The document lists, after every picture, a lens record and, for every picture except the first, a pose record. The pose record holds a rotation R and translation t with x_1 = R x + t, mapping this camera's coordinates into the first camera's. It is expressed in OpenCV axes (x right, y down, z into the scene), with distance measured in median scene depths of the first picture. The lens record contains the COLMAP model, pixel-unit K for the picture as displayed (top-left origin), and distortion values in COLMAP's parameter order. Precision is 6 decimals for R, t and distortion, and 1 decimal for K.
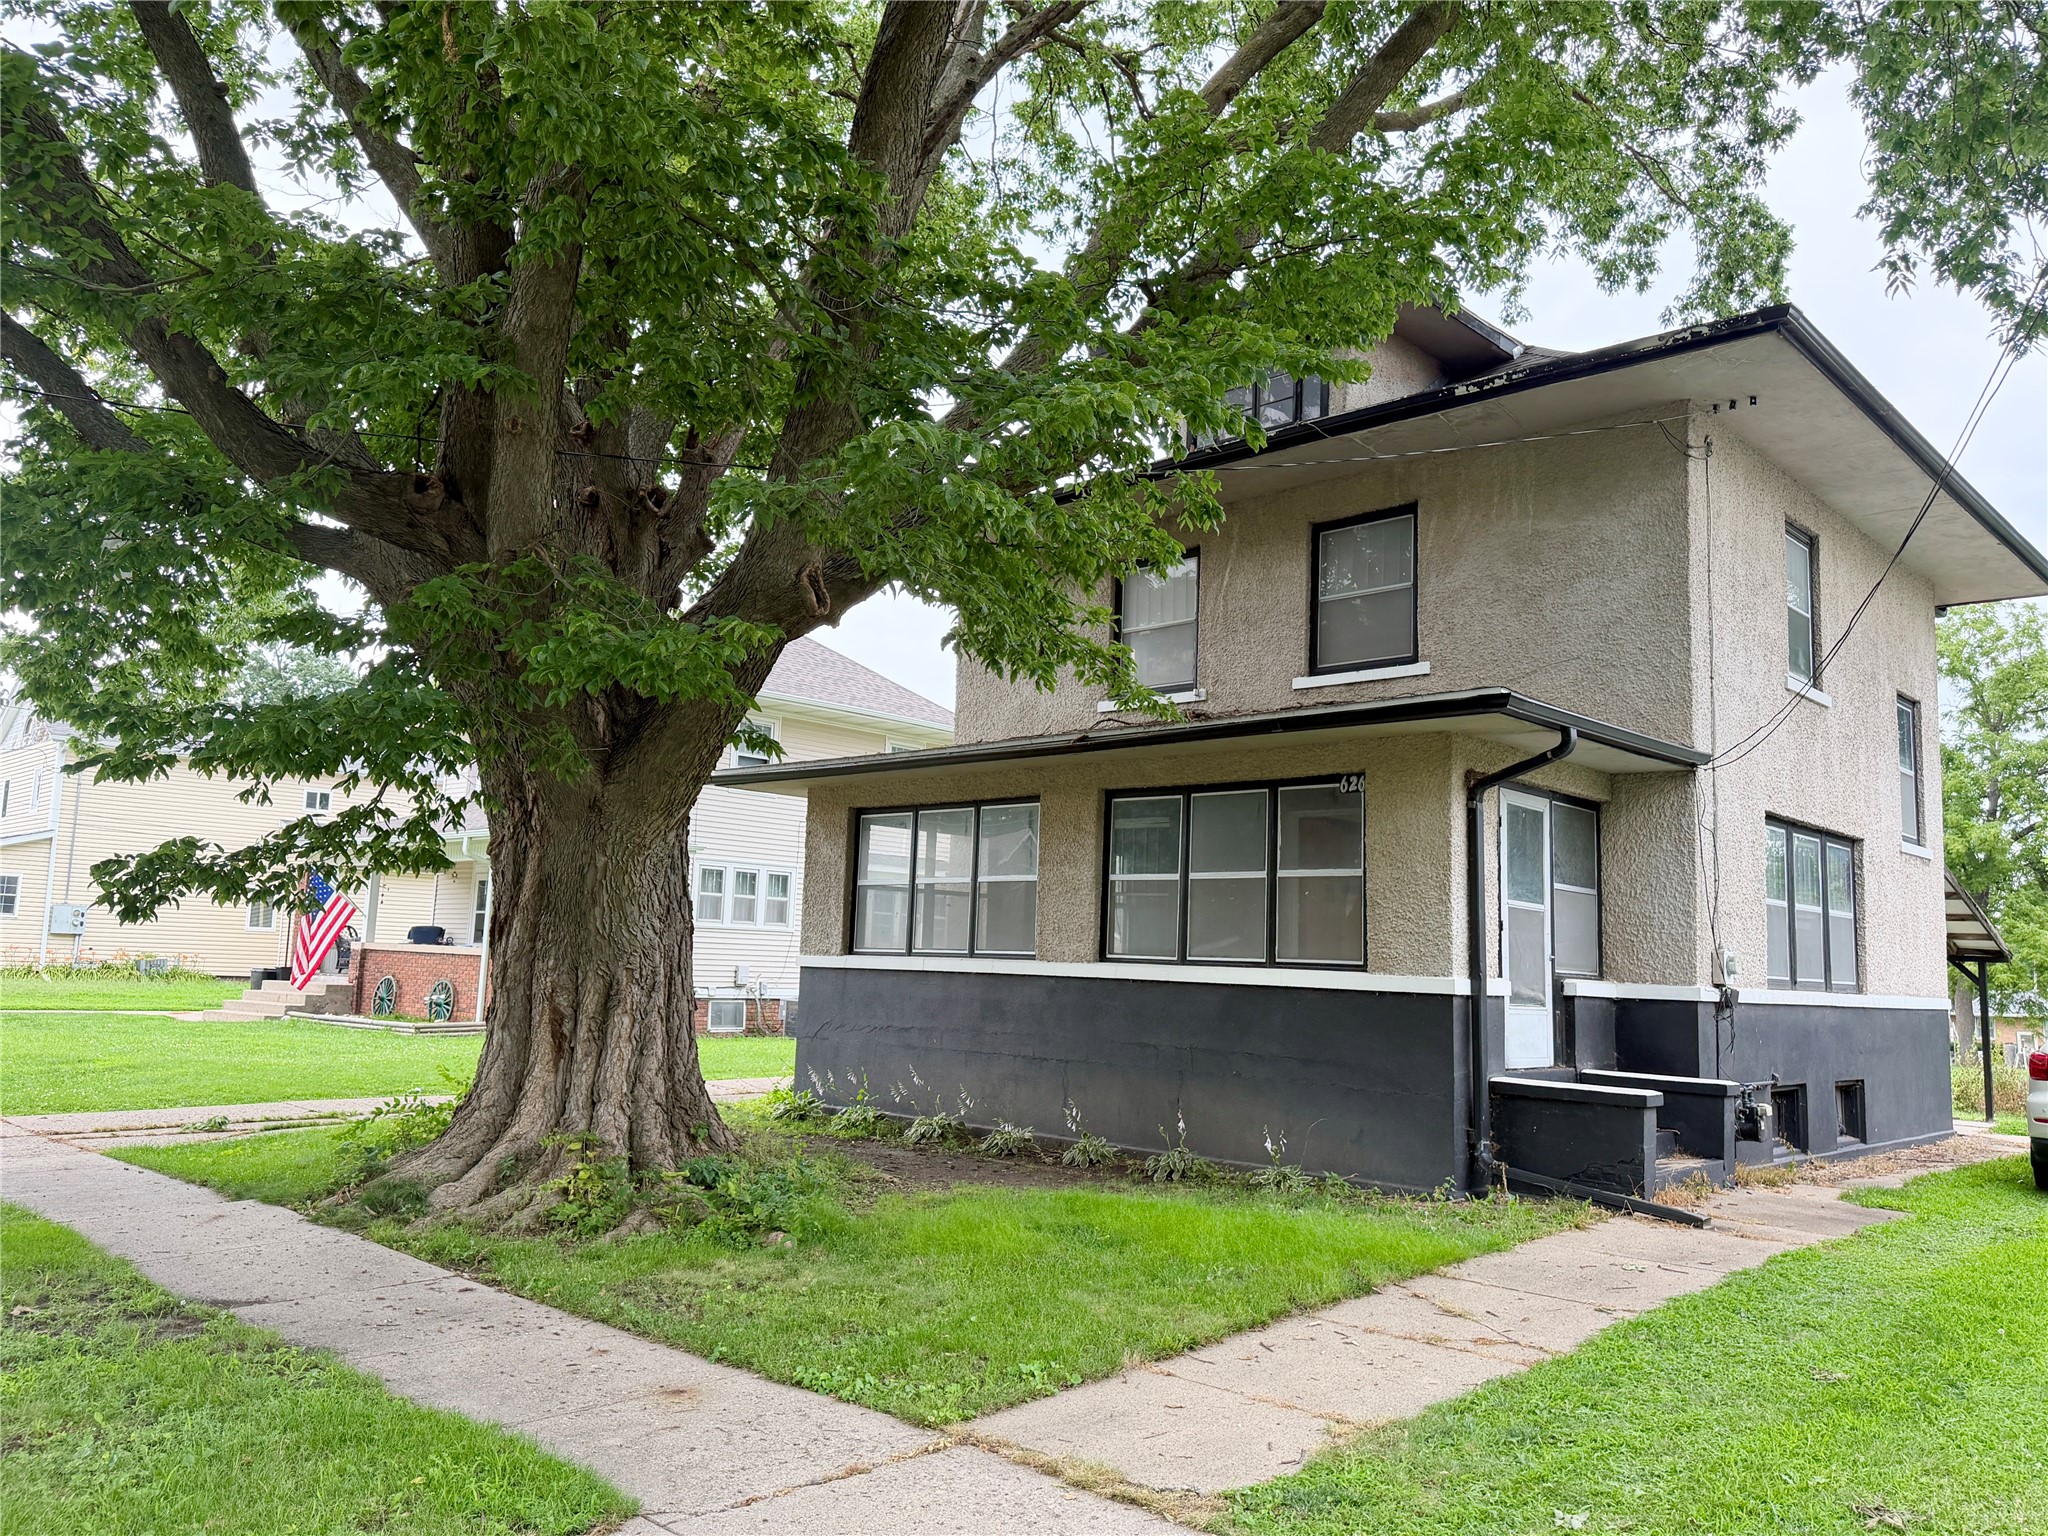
lens RADIAL K [[1525.9, 0, 1024.0], [0, 1525.9, 768.0], [0, 0, 1]] dist [0.000608, 0.000090]
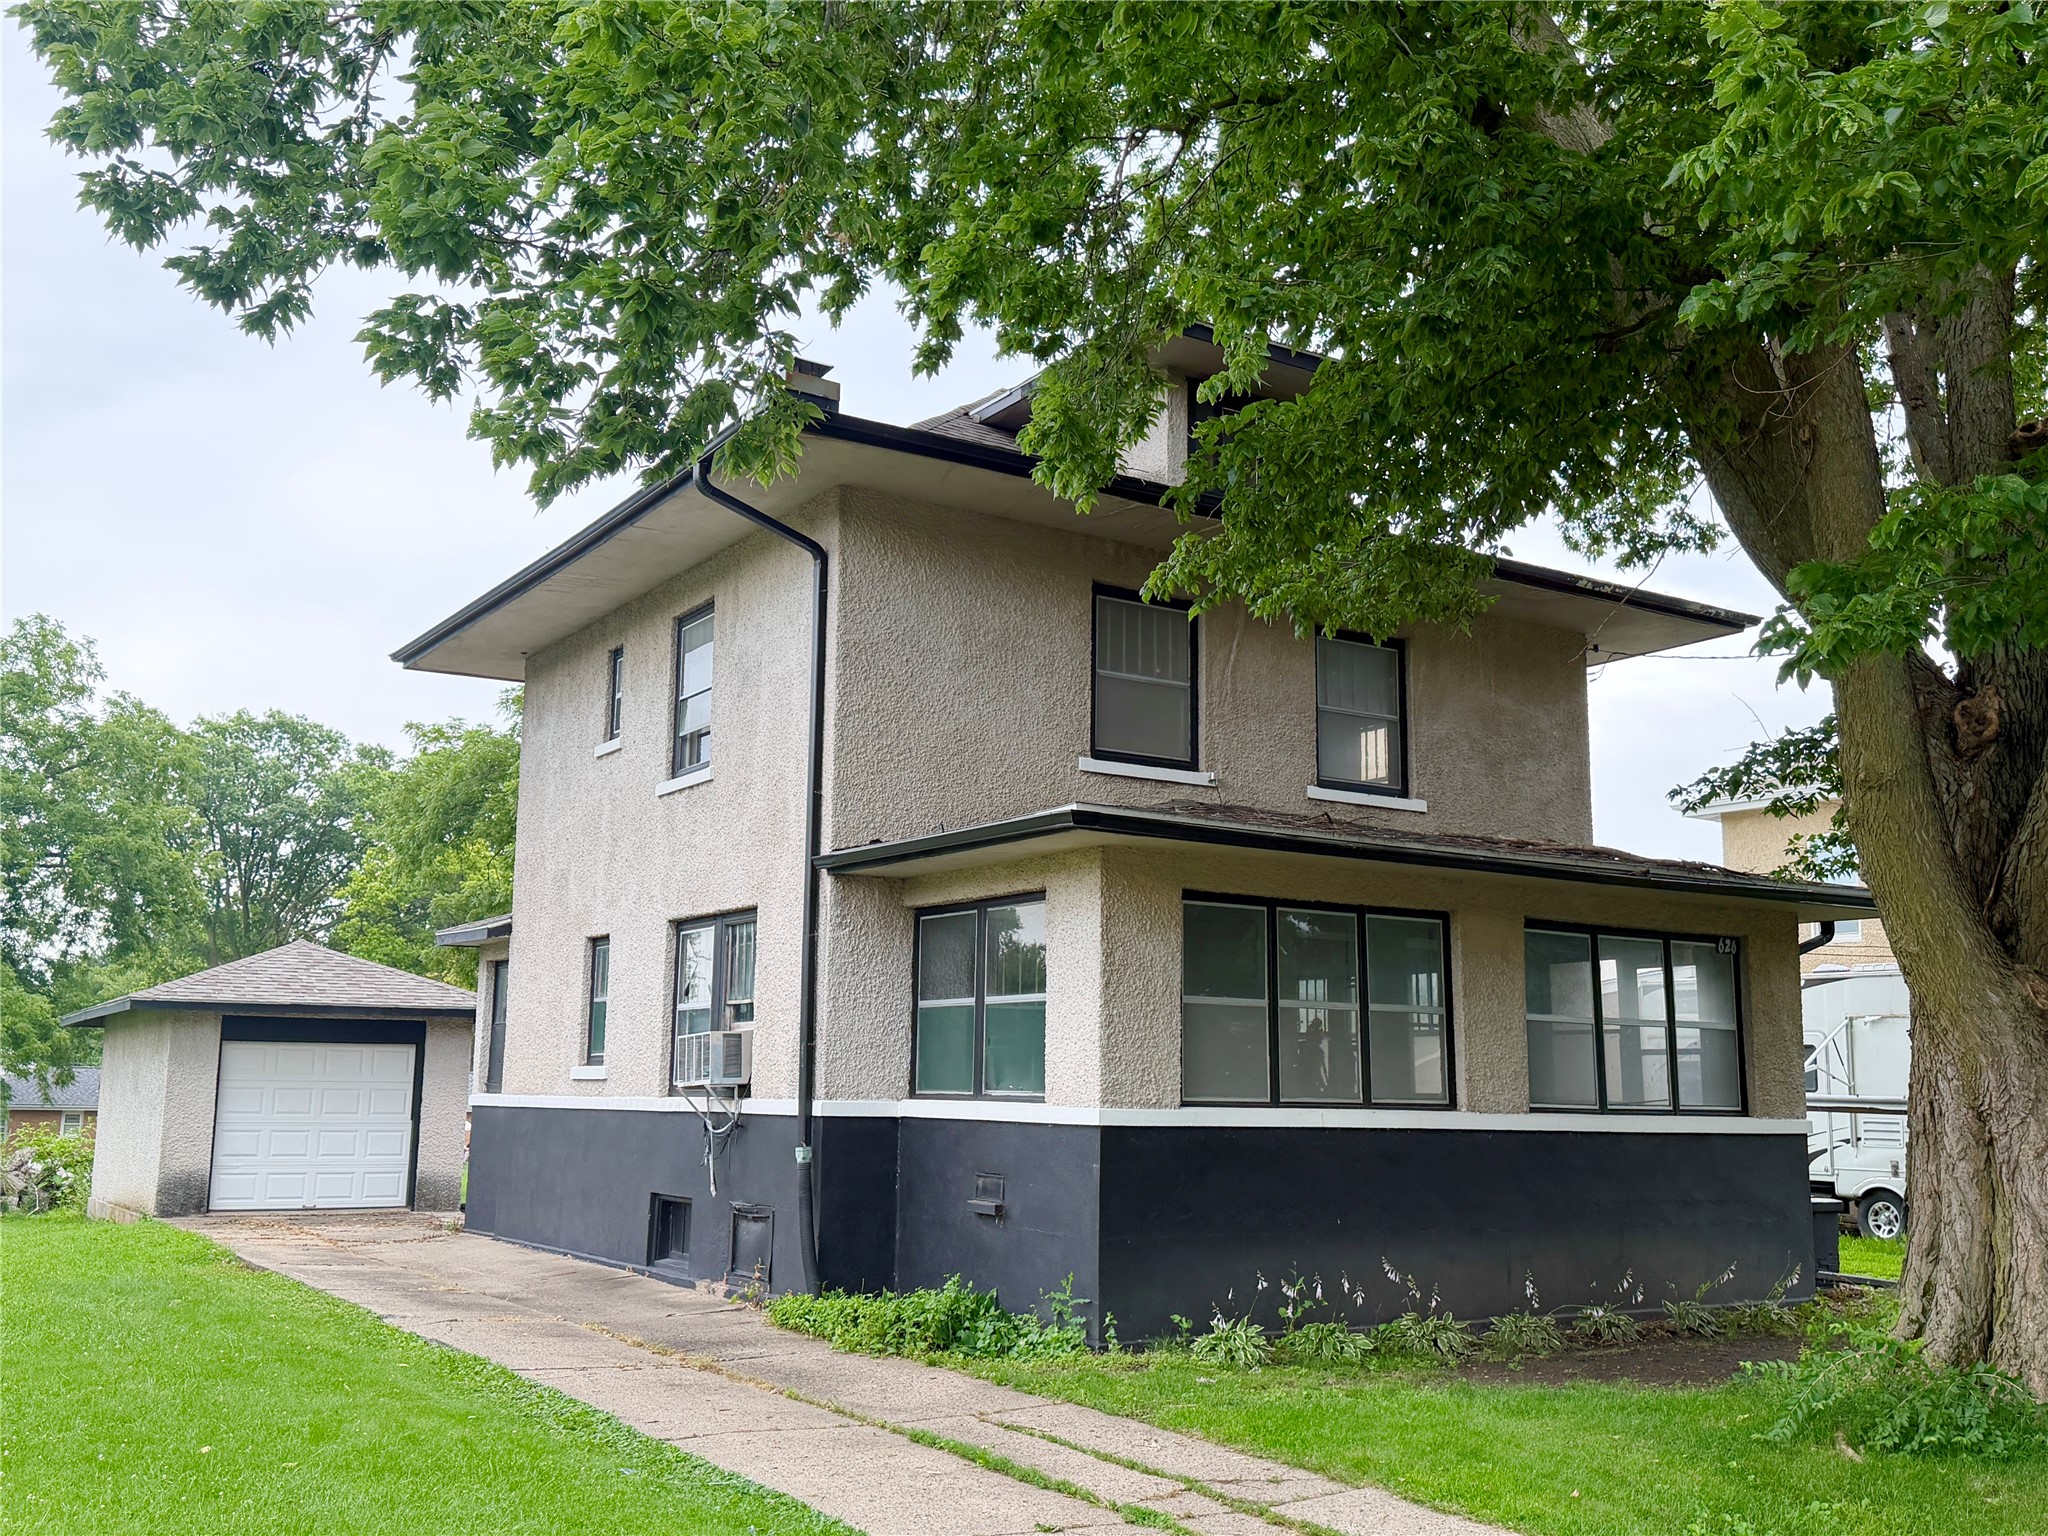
lens RADIAL K [[1947.2, 0, 1024.0], [0, 1947.2, 768.0], [0, 0, 1]] dist [-0.004861, -0.003048]
pose [[0.232115, 0.134192, 0.963387, -0.953331], [-0.120329, 0.986791, -0.108460, 0.074187], [-0.965217, -0.090748, 0.245196, 0.848323]]
